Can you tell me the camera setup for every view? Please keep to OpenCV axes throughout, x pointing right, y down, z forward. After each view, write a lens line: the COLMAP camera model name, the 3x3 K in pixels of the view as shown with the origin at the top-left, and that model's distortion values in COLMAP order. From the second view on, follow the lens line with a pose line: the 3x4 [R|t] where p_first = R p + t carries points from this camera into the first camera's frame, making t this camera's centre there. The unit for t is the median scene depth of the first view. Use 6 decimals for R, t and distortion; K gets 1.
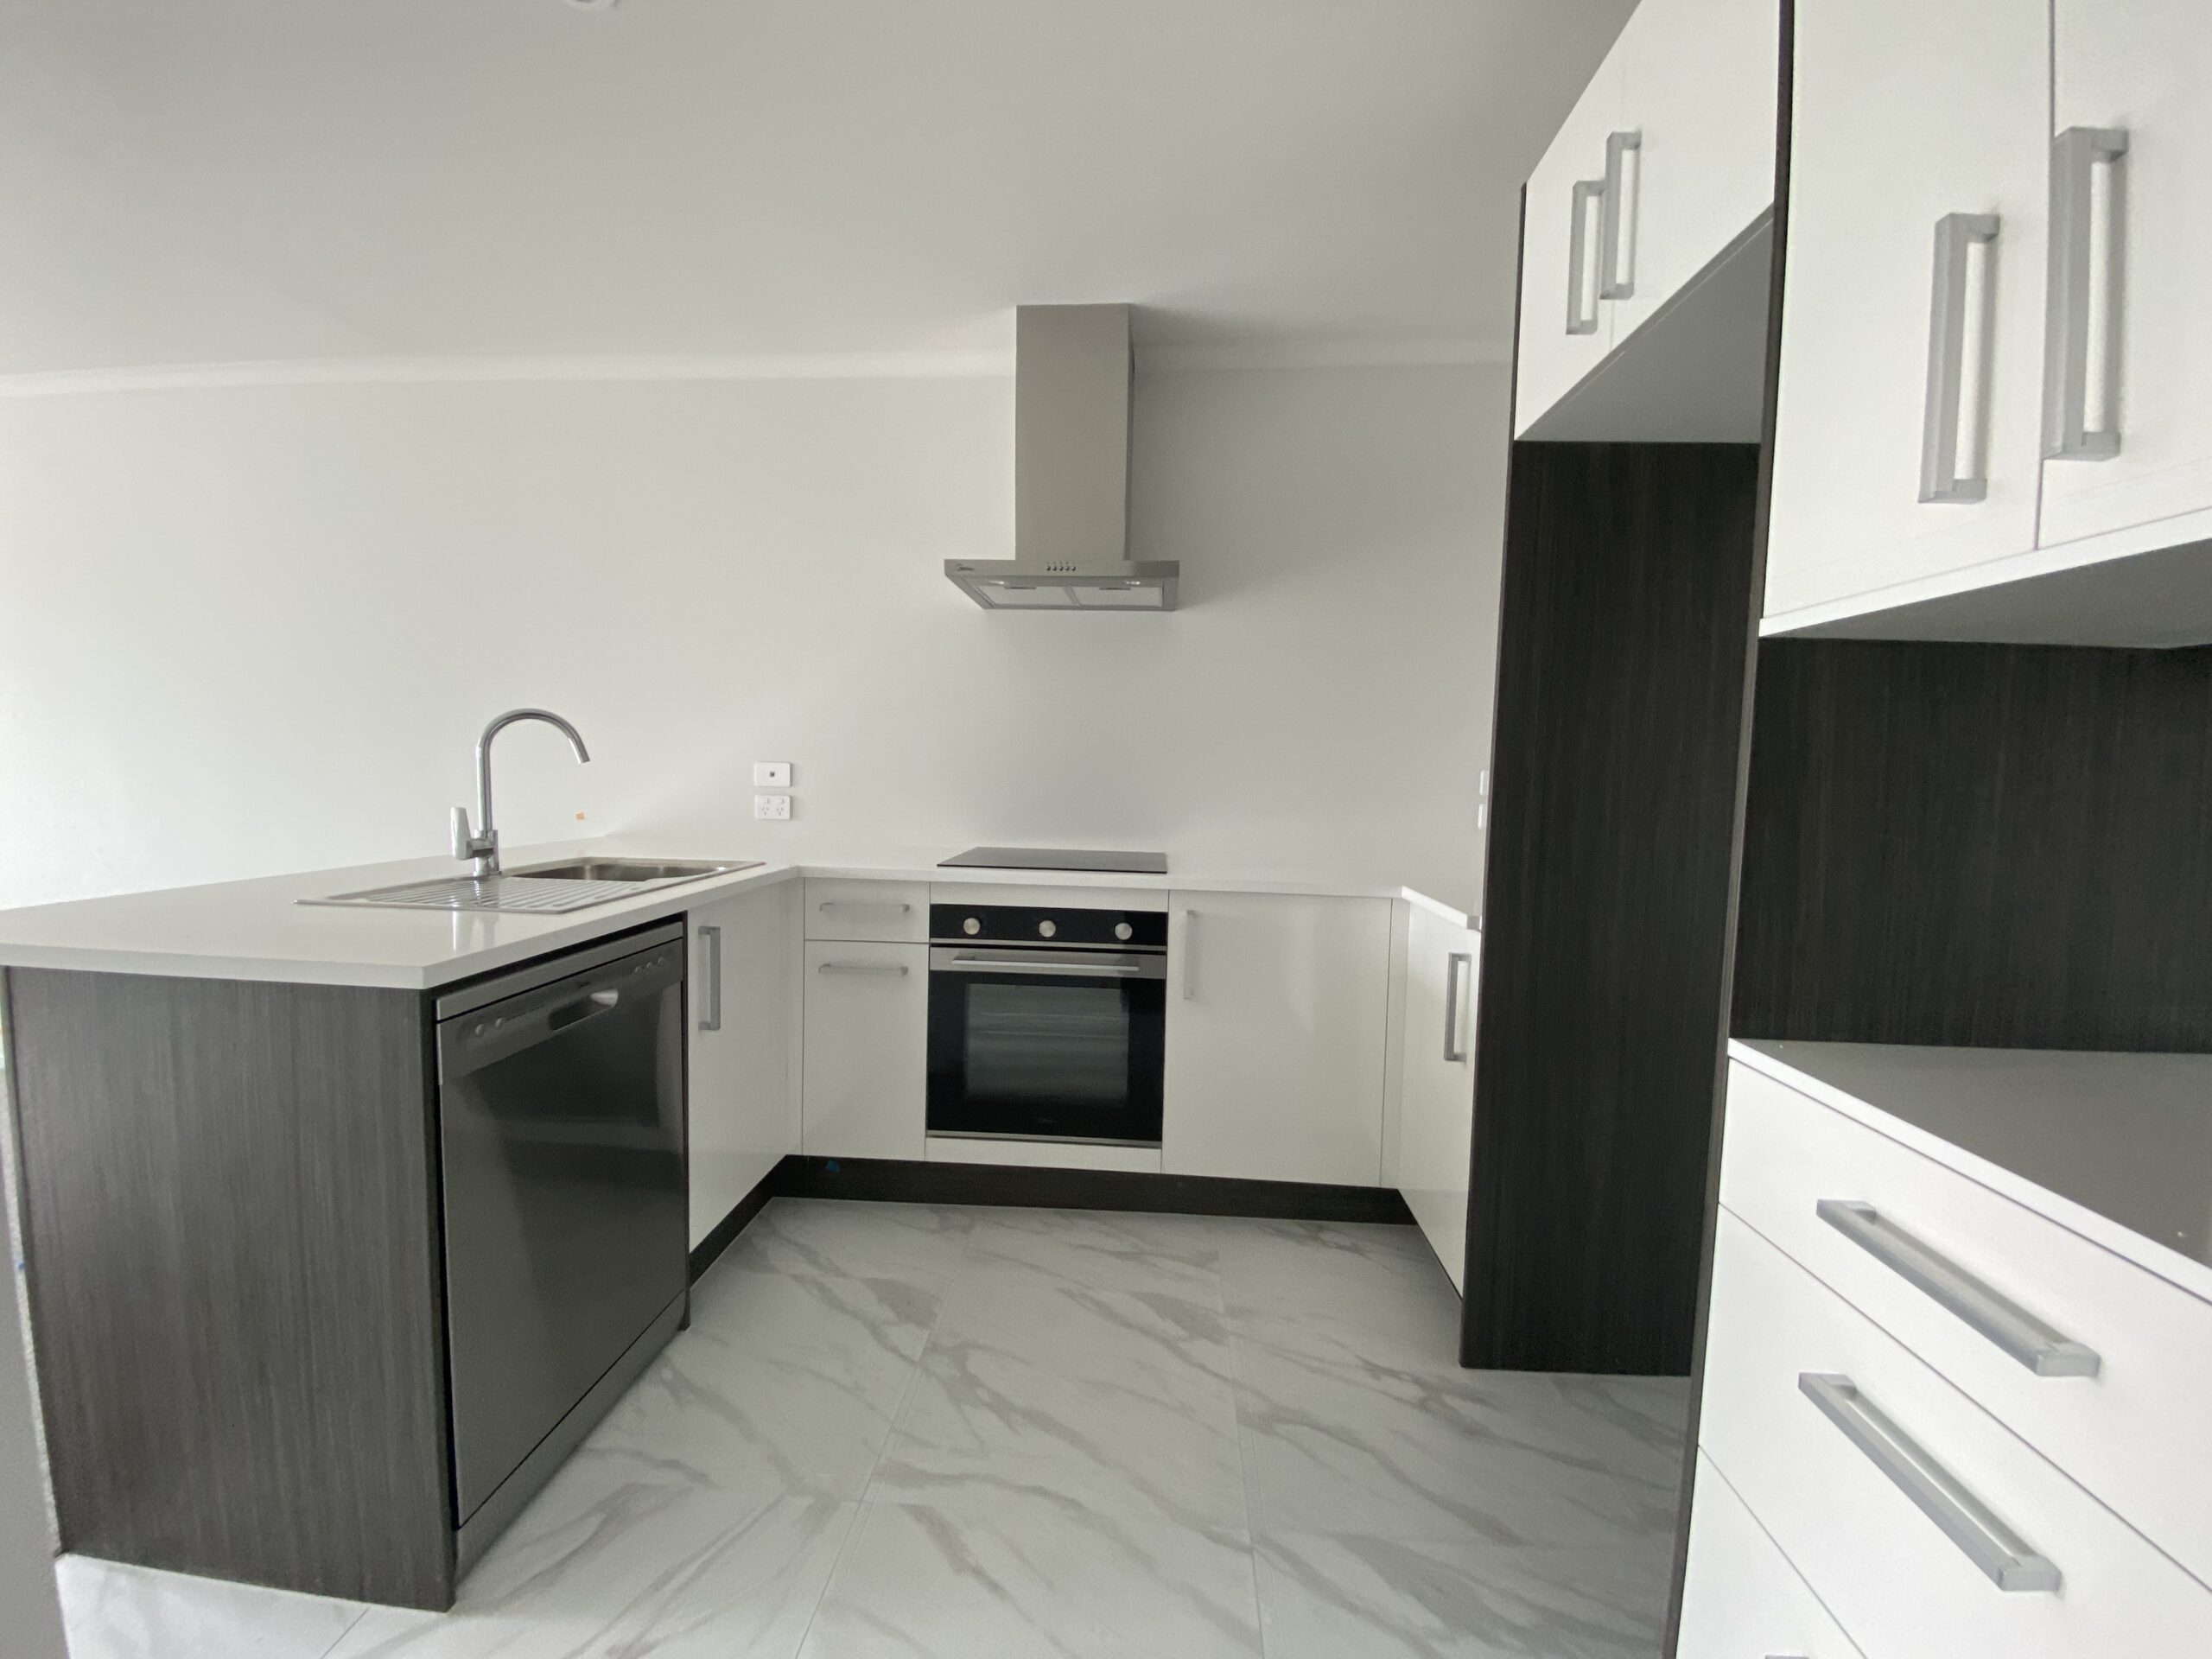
lens RADIAL K [[888.2, 0, 1106.0], [0, 888.2, 829.5], [0, 0, 1]] dist [0.033698, -0.031673]
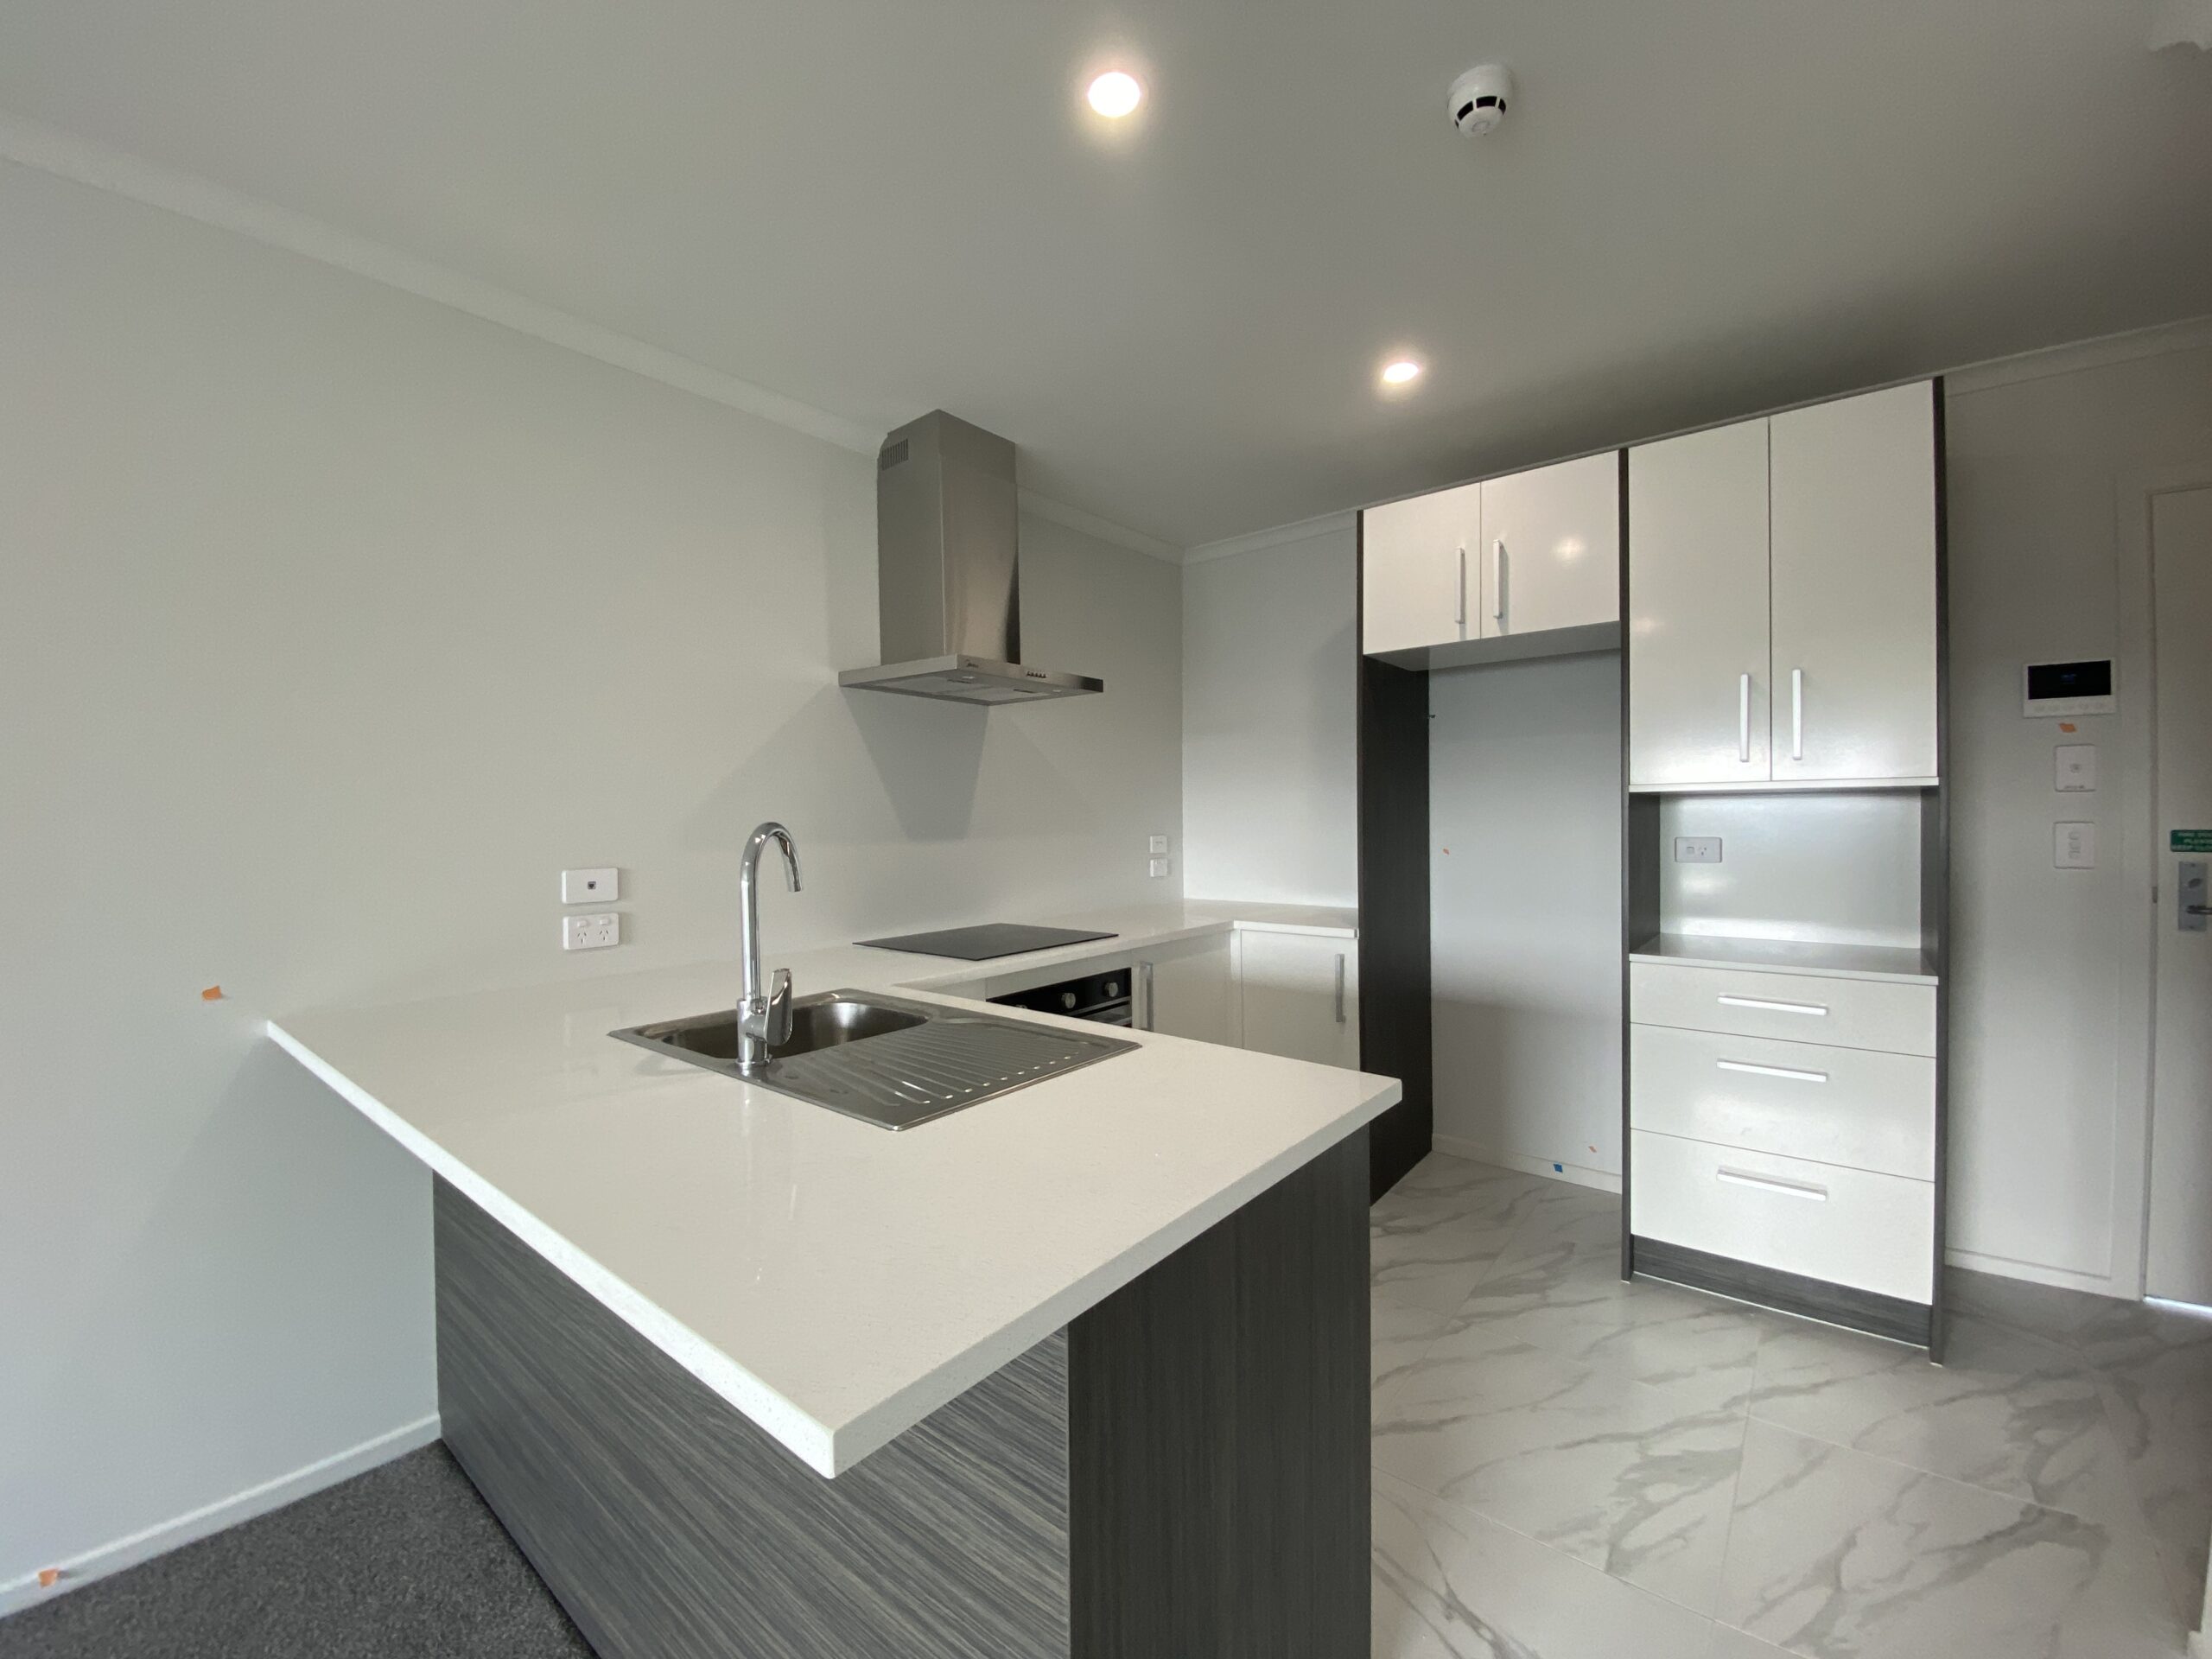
lens RADIAL K [[903.1, 0, 1097.7], [0, 903.1, 822.1], [0, 0, 1]] dist [-0.000586, -0.018746]
pose [[0.573409, -0.033519, 0.818584, -0.982481], [0.080842, 0.996601, -0.015820, -0.091675], [-0.815271, 0.075247, 0.574170, 0.339379]]
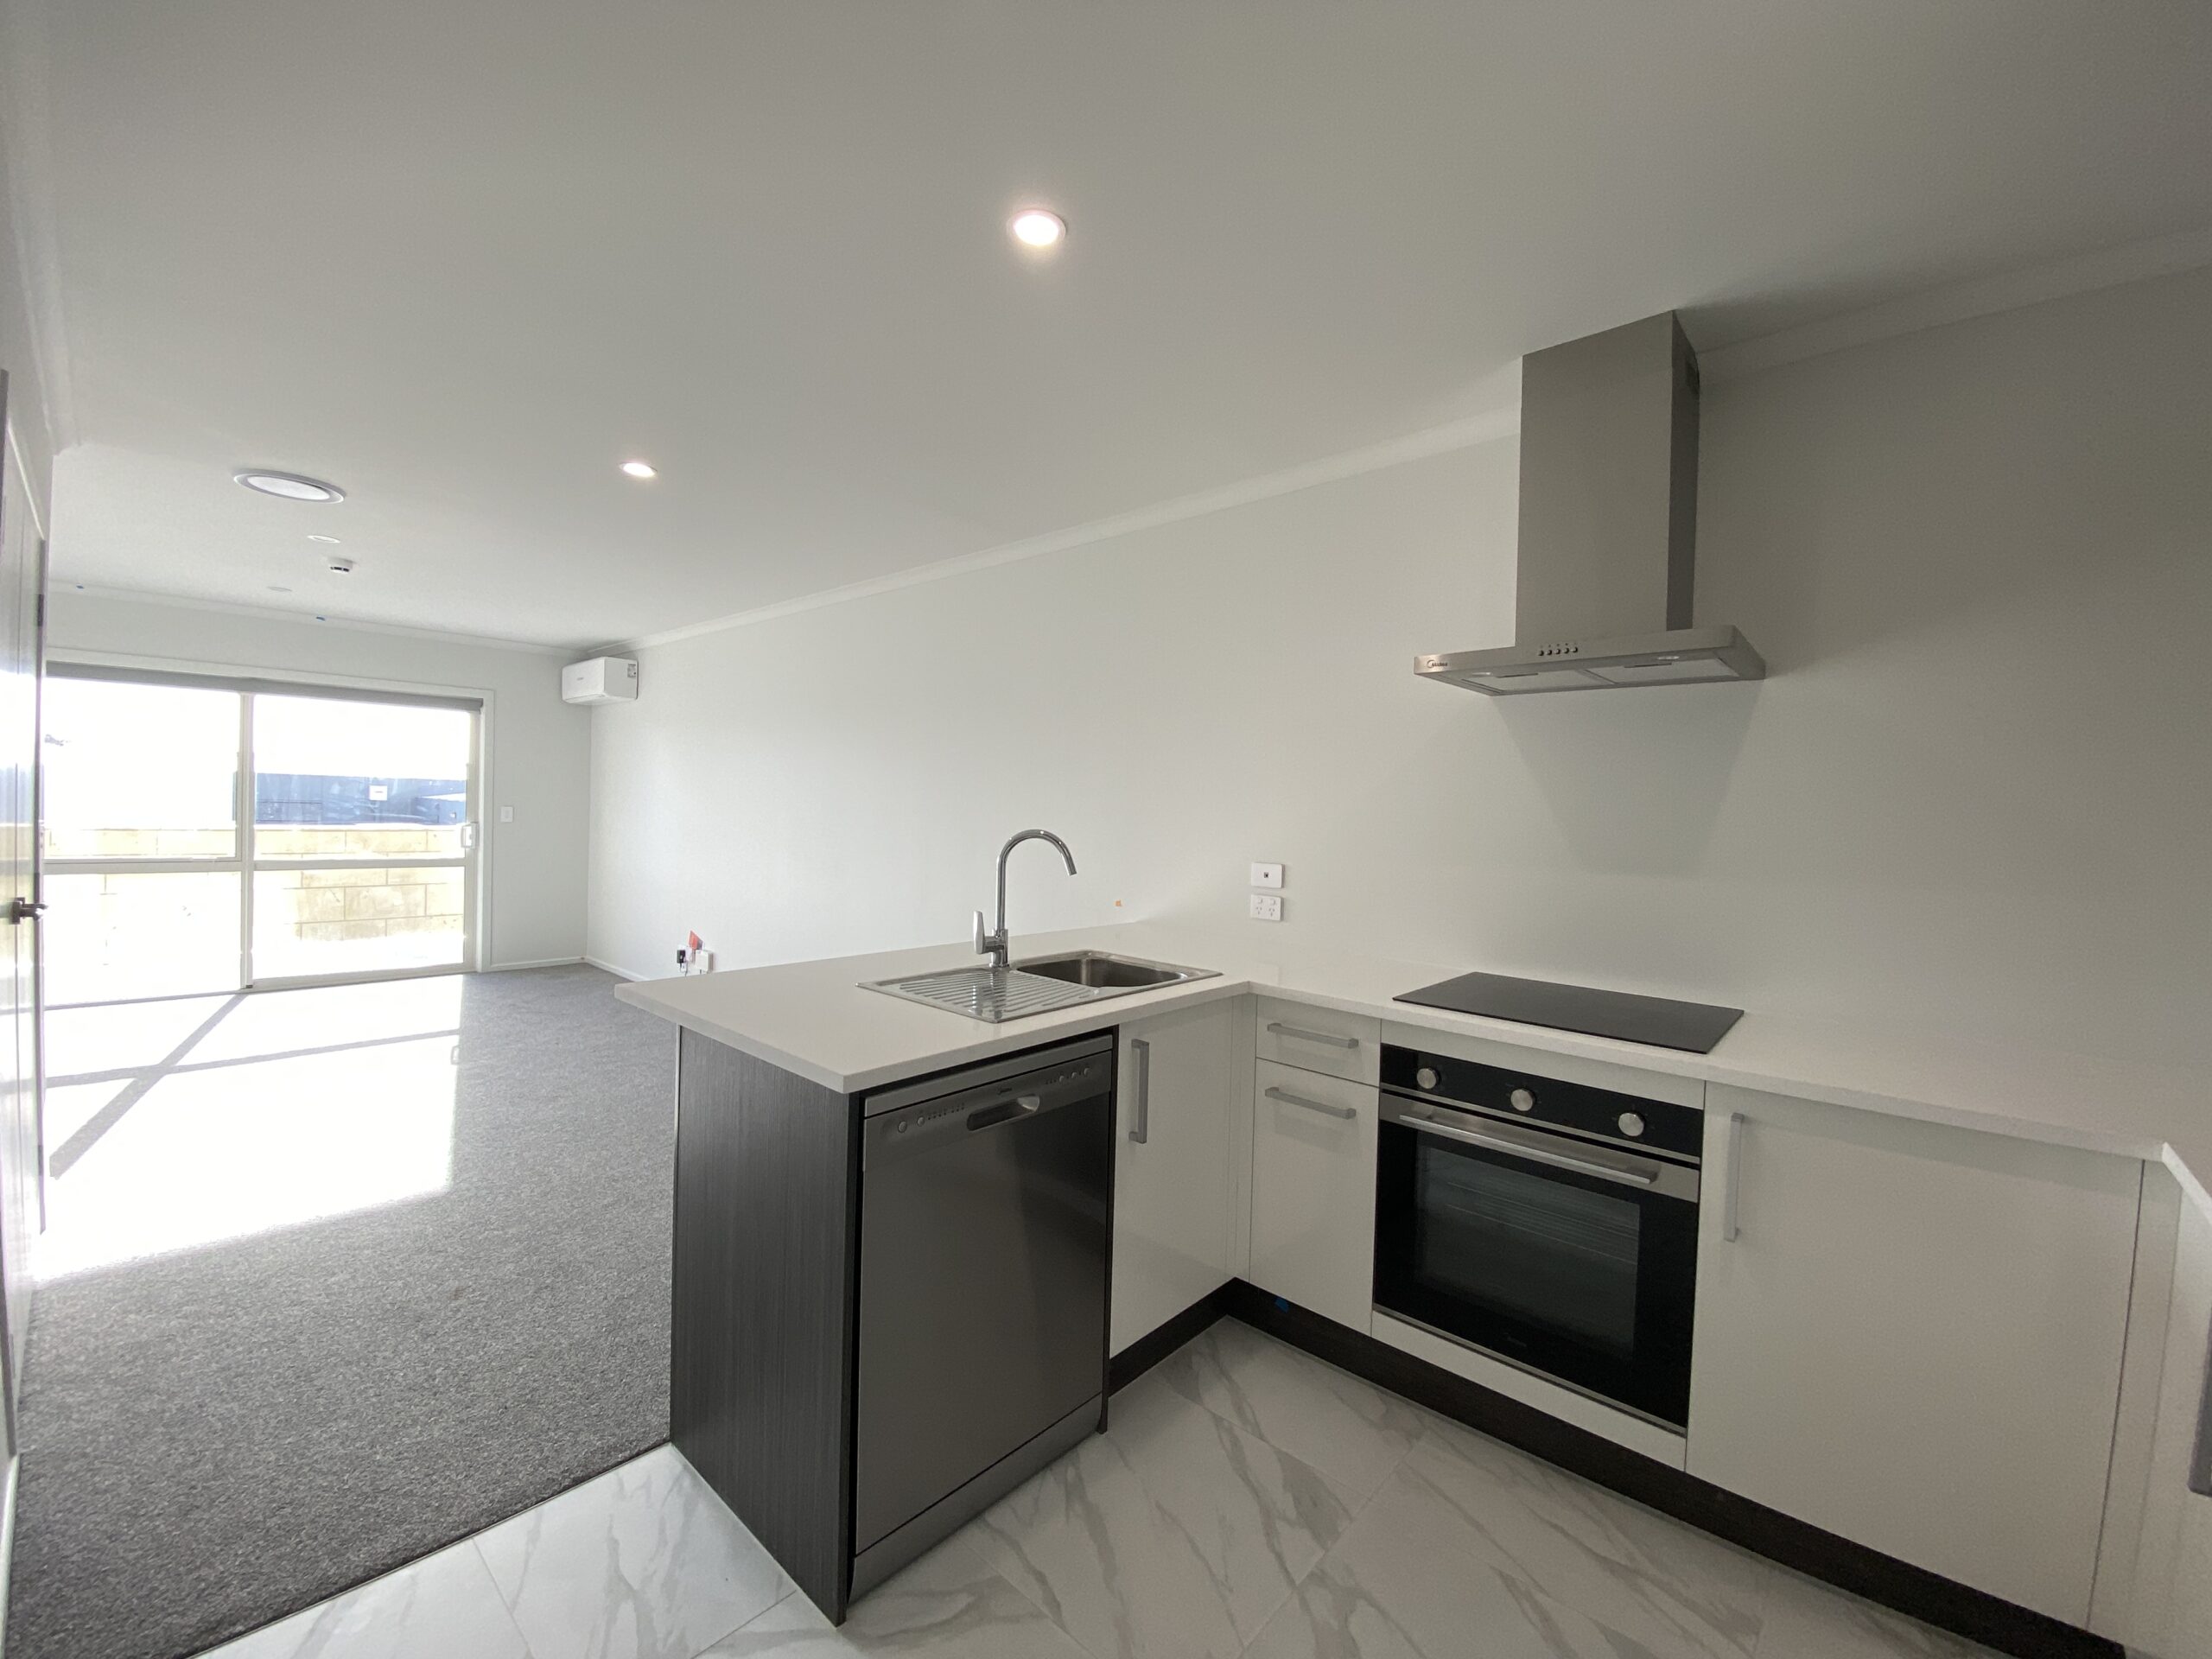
lens RADIAL K [[888.2, 0, 1106.0], [0, 888.2, 829.5], [0, 0, 1]] dist [0.033698, -0.031673]
pose [[0.784605, 0.014353, -0.619830, 0.145706], [-0.053854, 0.997531, -0.045071, -0.078429], [0.617653, 0.068743, 0.783441, 0.124596]]
